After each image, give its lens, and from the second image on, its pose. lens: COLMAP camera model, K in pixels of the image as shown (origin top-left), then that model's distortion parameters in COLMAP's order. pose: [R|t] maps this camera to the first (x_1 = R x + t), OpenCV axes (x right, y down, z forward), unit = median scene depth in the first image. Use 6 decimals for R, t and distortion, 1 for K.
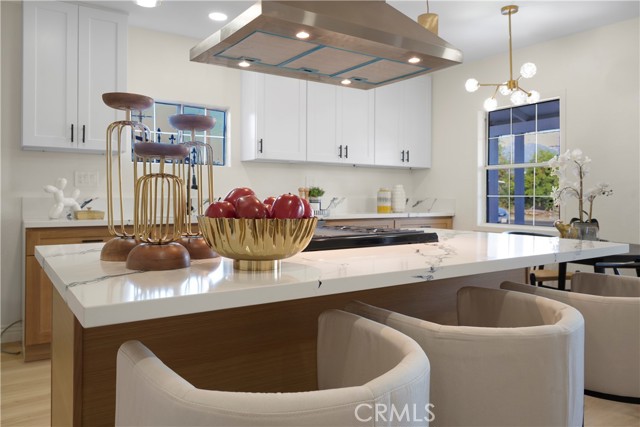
lens RADIAL K [[470.4, 0, 320.0], [0, 470.4, 213.5], [0, 0, 1]] dist [-0.000594, 0.000829]
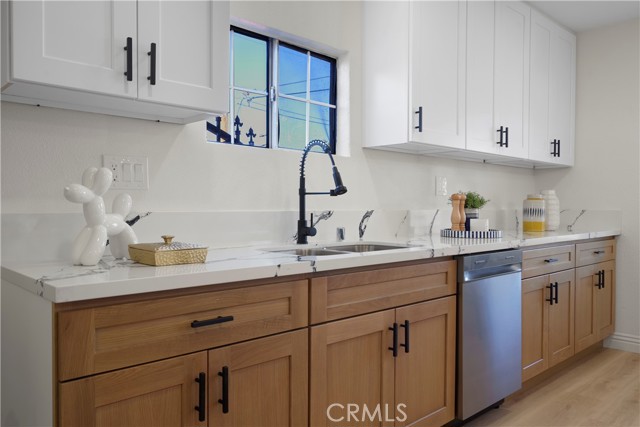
lens RADIAL K [[507.9, 0, 320.0], [0, 507.9, 213.5], [0, 0, 1]] dist [0.053644, 0.000152]
pose [[0.986415, -0.009131, 0.164021, -0.333531], [0.013884, 0.999516, -0.027853, -0.014329], [-0.163687, 0.029752, 0.986064, 0.401953]]
